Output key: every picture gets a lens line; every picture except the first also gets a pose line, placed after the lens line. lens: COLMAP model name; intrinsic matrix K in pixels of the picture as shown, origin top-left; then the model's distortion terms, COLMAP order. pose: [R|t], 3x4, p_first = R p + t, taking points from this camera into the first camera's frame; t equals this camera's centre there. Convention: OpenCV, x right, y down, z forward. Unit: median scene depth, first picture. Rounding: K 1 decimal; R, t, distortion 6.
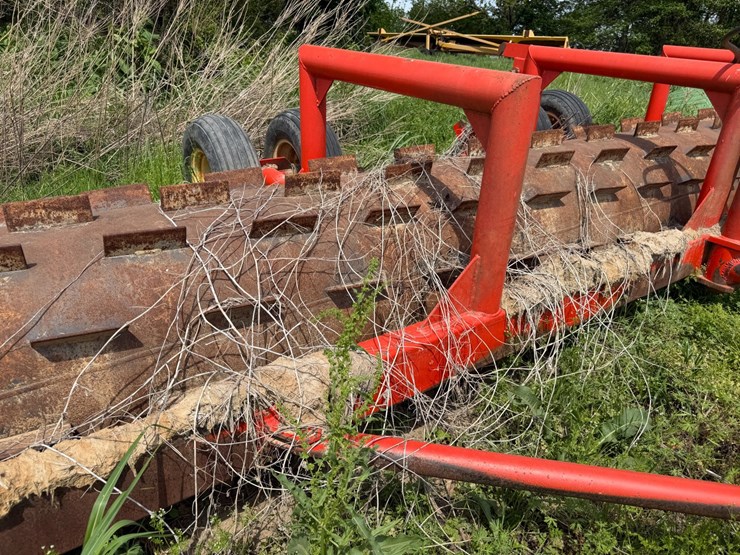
lens RADIAL K [[545.7, 0, 370.2], [0, 545.7, 267.0], [0, 0, 1]] dist [0.086510, -0.133227]
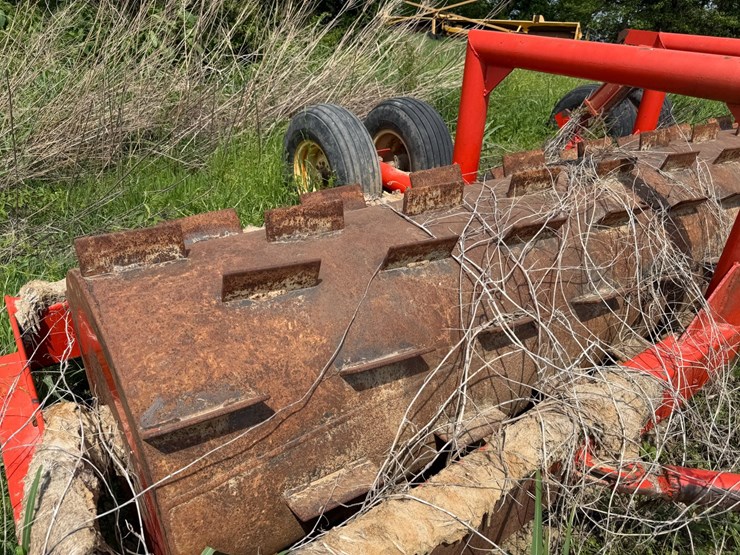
lens RADIAL K [[545.7, 0, 370.2], [0, 545.7, 267.0], [0, 0, 1]] dist [0.086510, -0.133227]
pose [[0.999676, -0.001290, 0.025434, -0.447795], [0.000654, 0.999688, 0.024978, -0.039404], [-0.025458, -0.024953, 0.999364, 0.093910]]
